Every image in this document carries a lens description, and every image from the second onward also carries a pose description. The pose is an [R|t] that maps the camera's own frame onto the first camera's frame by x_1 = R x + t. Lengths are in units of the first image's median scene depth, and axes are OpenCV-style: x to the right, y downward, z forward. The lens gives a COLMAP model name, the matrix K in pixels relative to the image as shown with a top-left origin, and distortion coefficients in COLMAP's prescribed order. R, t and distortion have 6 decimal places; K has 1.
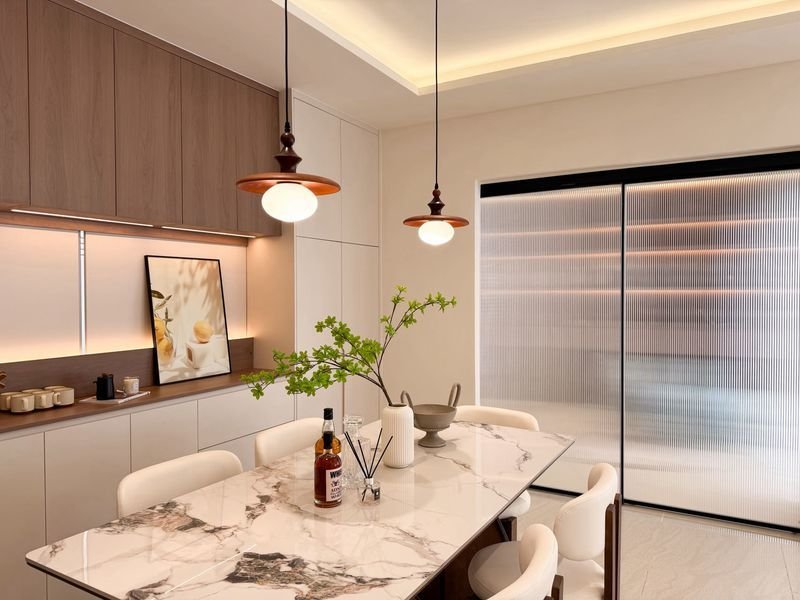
lens RADIAL K [[562.9, 0, 413.8], [0, 562.9, 293.9], [0, 0, 1]] dist [0.054895, -0.056949]
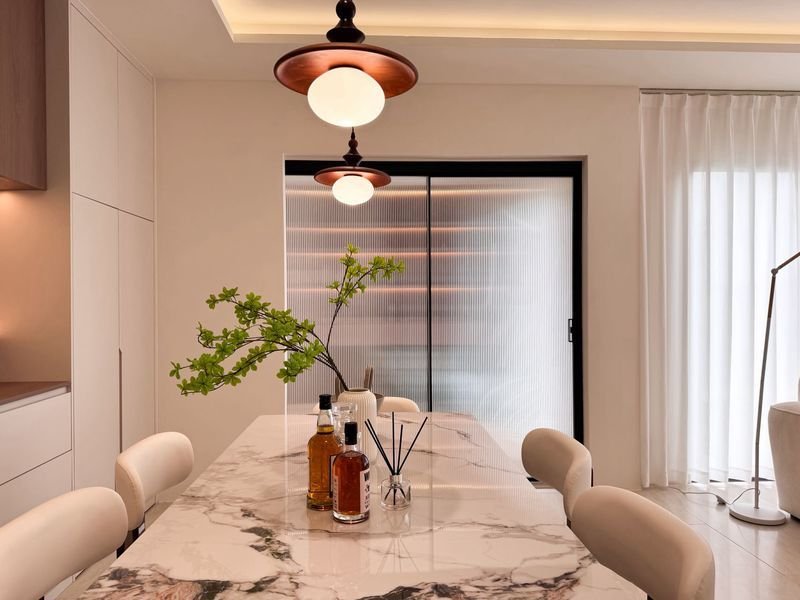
lens RADIAL K [[562.9, 0, 402.2], [0, 562.9, 302.6], [0, 0, 1]] dist [0.054895, -0.056949]
pose [[0.845953, -0.007547, 0.533204, -0.480328], [0.010743, 0.999938, -0.002892, 0.087387], [-0.533150, 0.008175, 0.845981, 0.323263]]
